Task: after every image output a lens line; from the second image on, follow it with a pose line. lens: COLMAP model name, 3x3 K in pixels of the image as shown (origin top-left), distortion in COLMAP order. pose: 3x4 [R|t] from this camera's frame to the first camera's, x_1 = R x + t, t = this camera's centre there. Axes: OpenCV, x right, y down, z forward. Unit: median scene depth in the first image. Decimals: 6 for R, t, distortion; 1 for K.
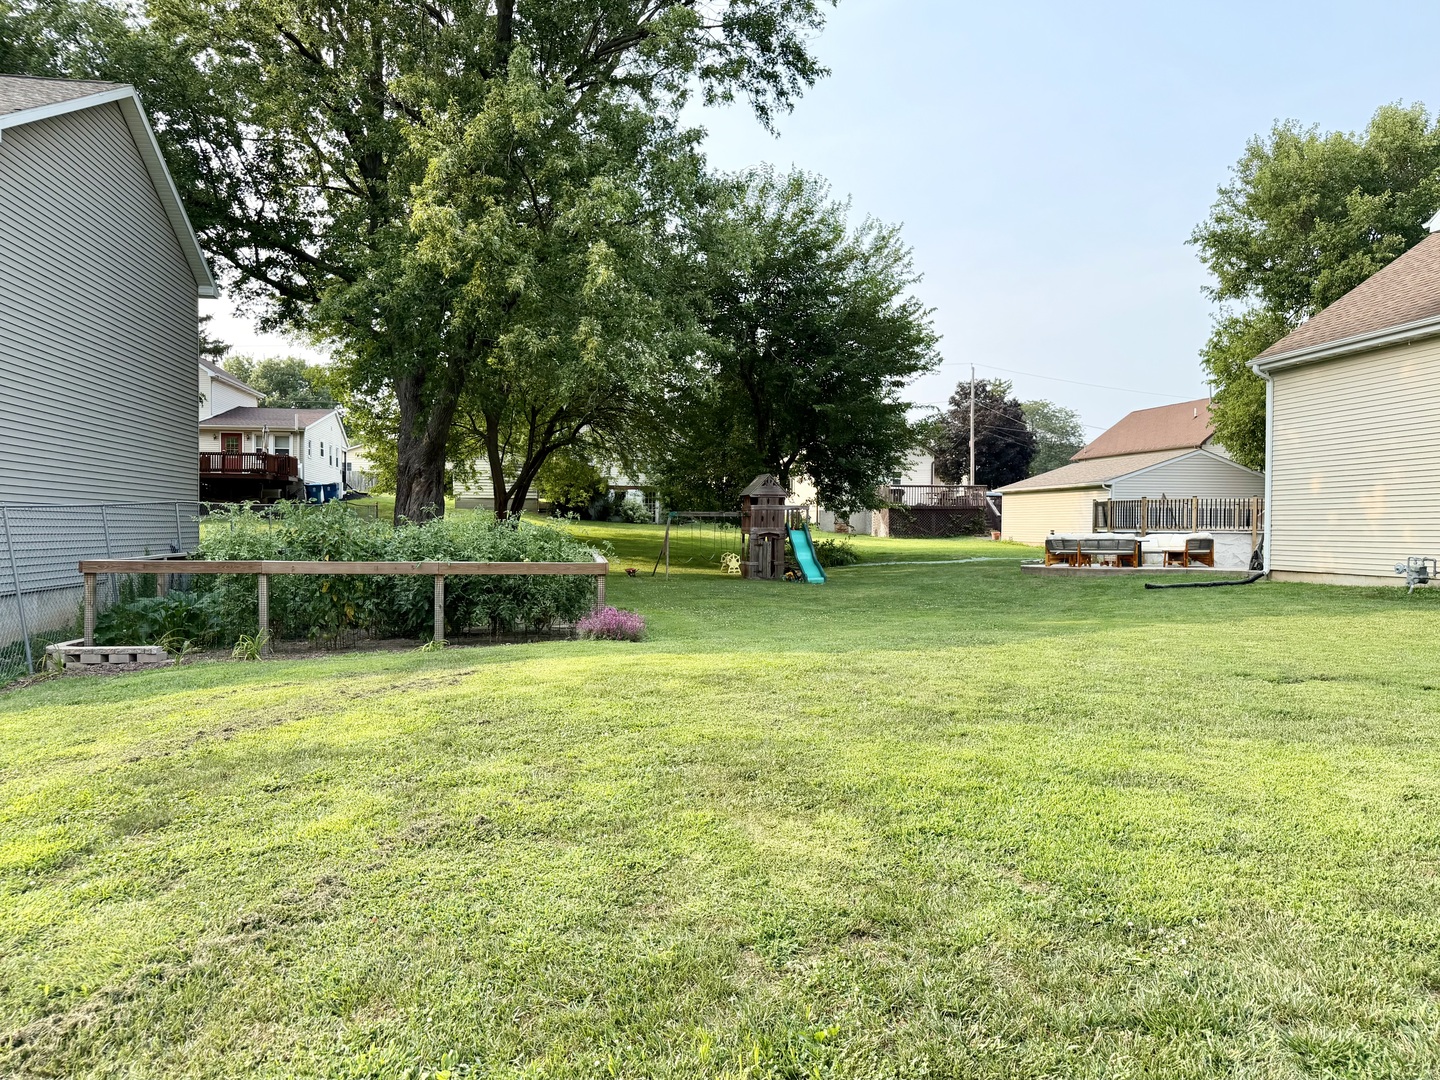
lens RADIAL K [[1066.2, 0, 722.2], [0, 1066.2, 550.8], [0, 0, 1]] dist [0.087983, -0.078570]
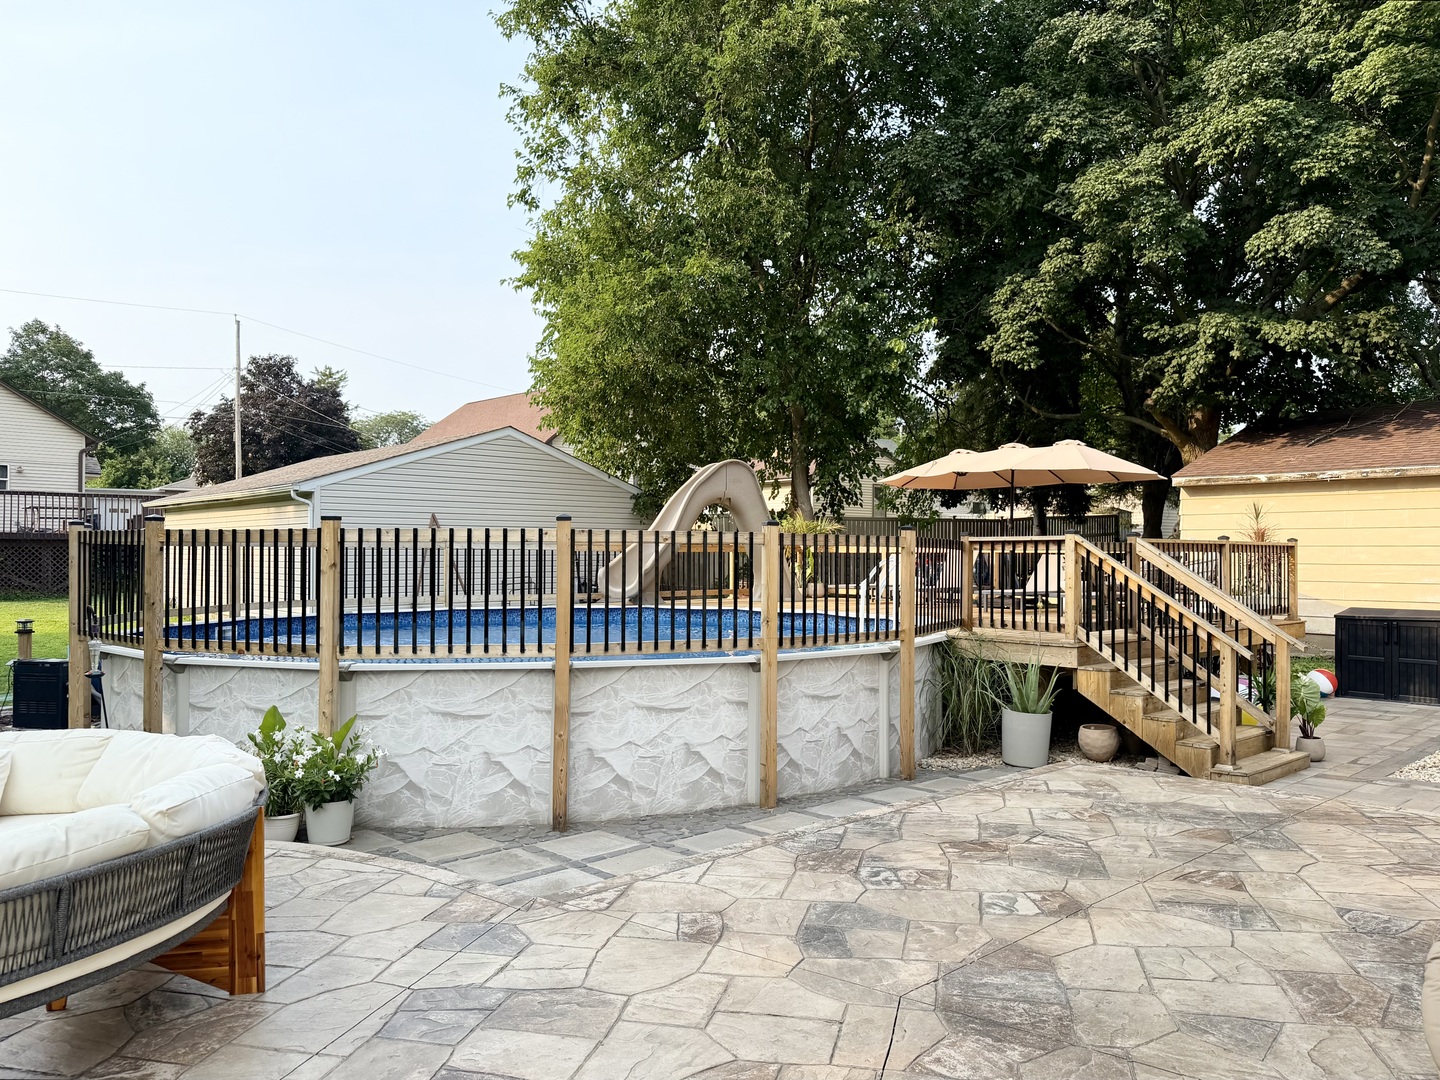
lens RADIAL K [[1066.2, 0, 722.2], [0, 1066.2, 550.8], [0, 0, 1]] dist [0.087983, -0.078570]
pose [[0.857327, 0.005568, 0.514743, 0.120593], [0.006938, 0.999726, -0.022370, -0.011547], [-0.514726, 0.022750, 0.857053, 0.234741]]
